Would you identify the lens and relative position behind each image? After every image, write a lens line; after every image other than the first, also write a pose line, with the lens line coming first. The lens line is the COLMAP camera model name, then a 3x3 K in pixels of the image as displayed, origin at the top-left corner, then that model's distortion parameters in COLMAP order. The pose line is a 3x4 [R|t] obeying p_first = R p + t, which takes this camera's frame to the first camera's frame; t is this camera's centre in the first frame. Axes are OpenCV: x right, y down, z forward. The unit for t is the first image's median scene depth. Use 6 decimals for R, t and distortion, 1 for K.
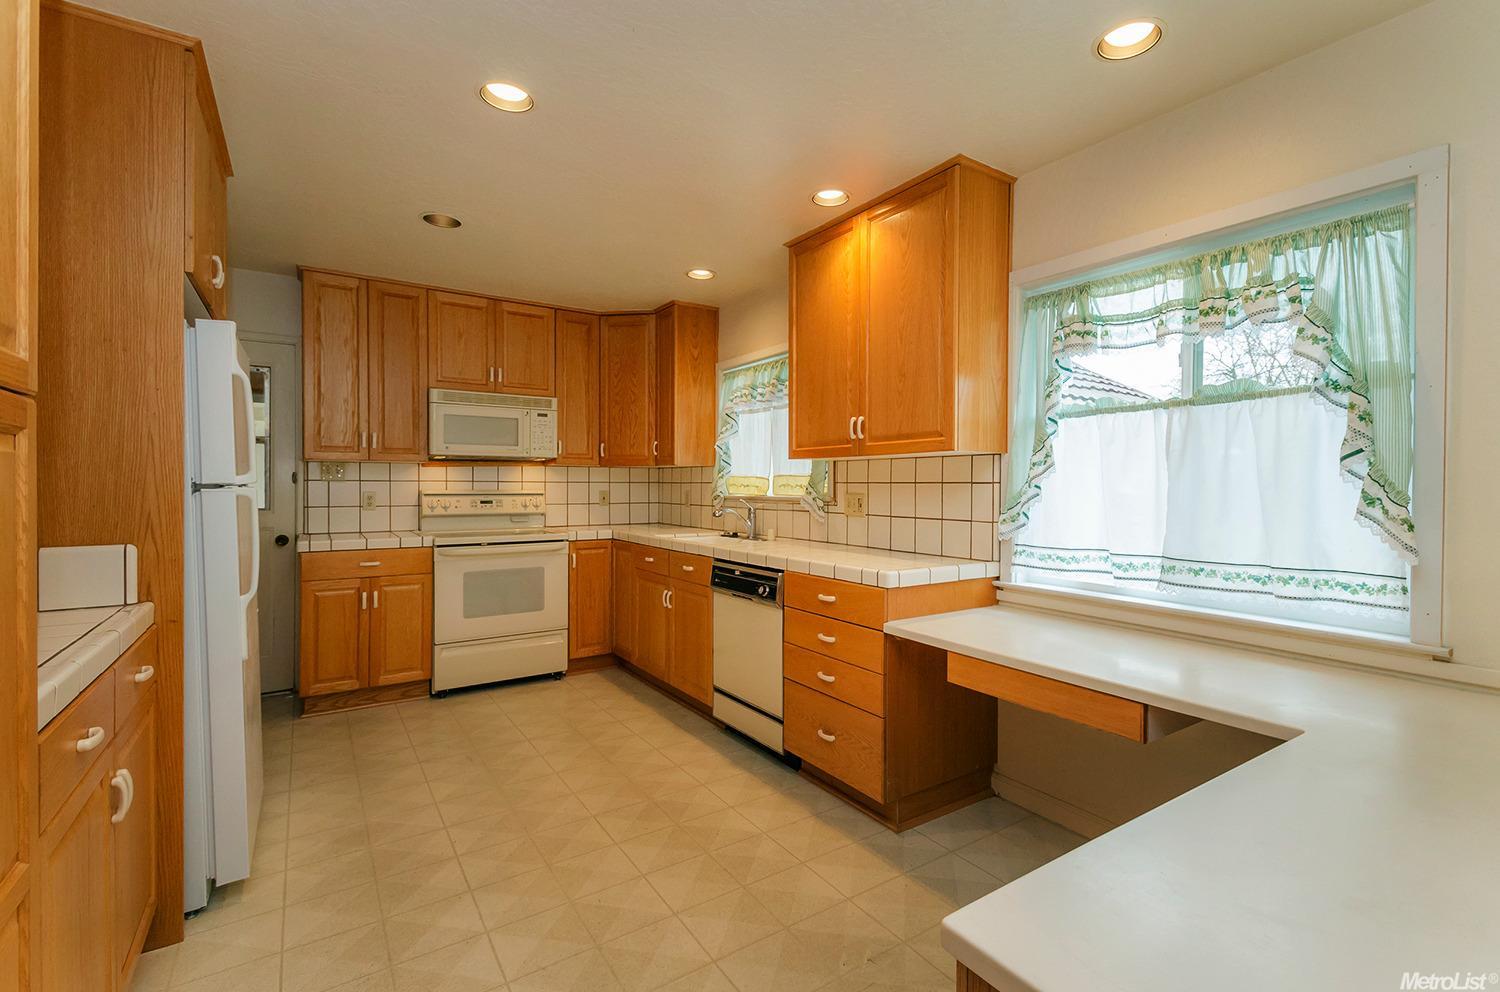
lens RADIAL K [[676.3, 0, 808.9], [0, 676.3, 495.7], [0, 0, 1]] dist [0.000304, 0.000008]
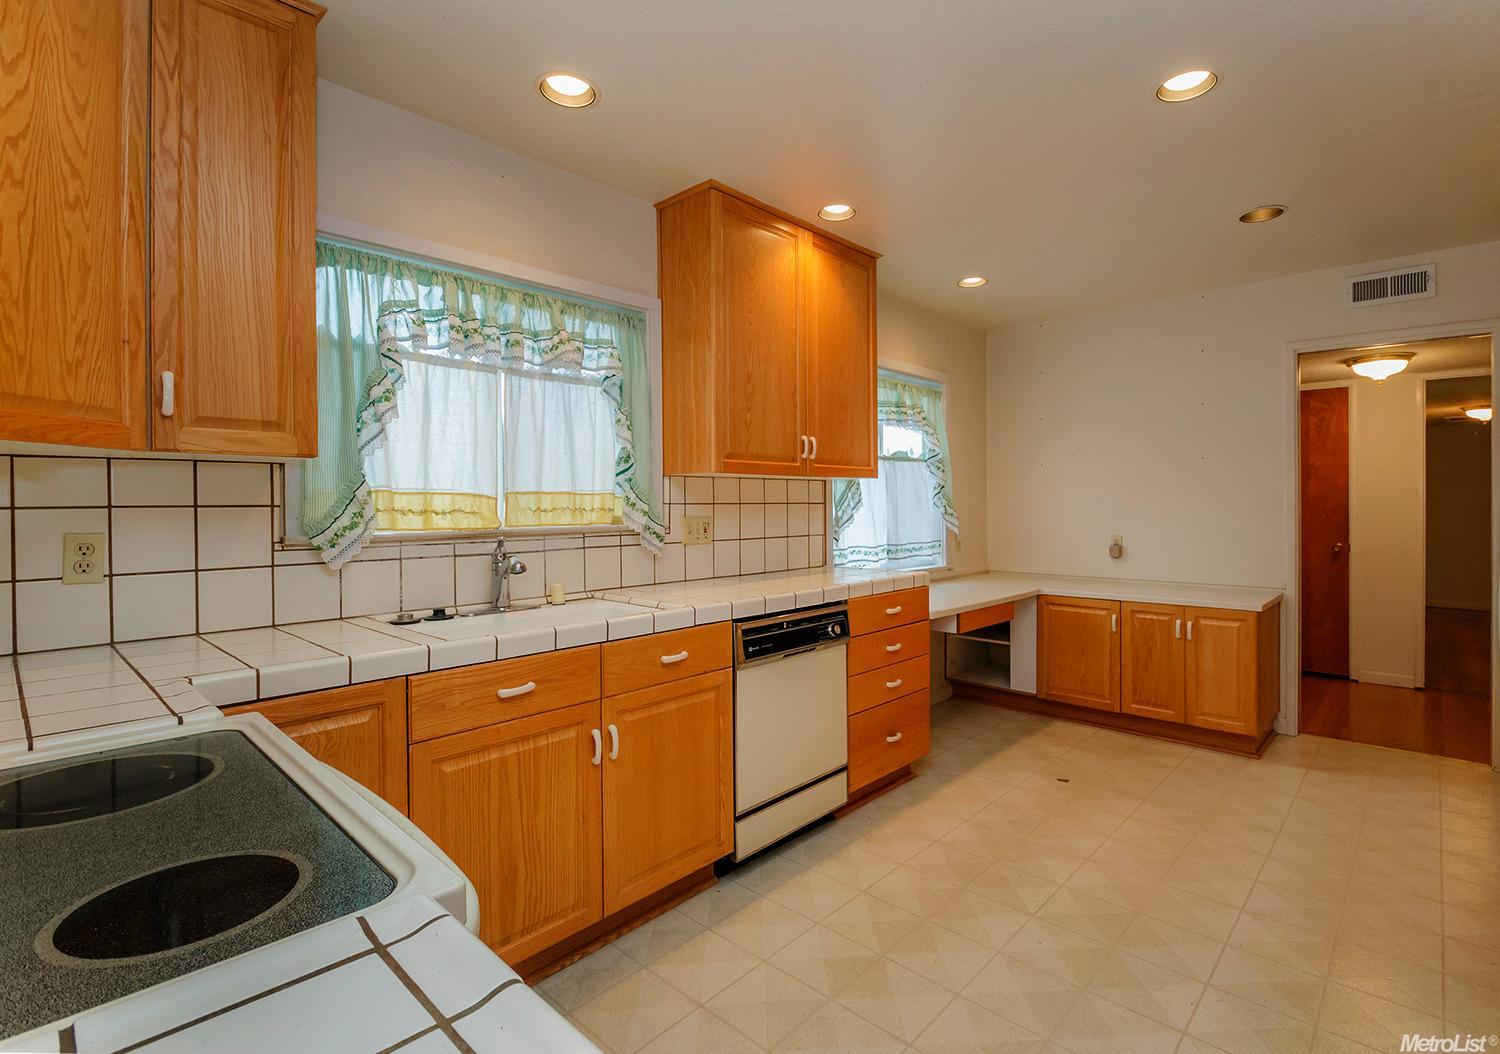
lens RADIAL K [[718.9, 0, 750.0], [0, 718.9, 527.0], [0, 0, 1]] dist [0.000160, -0.000088]
pose [[-0.180337, -0.032680, 0.983062, -0.927517], [0.021791, 0.999070, 0.037210, -0.025212], [-0.983364, 0.028132, -0.179457, 1.255697]]
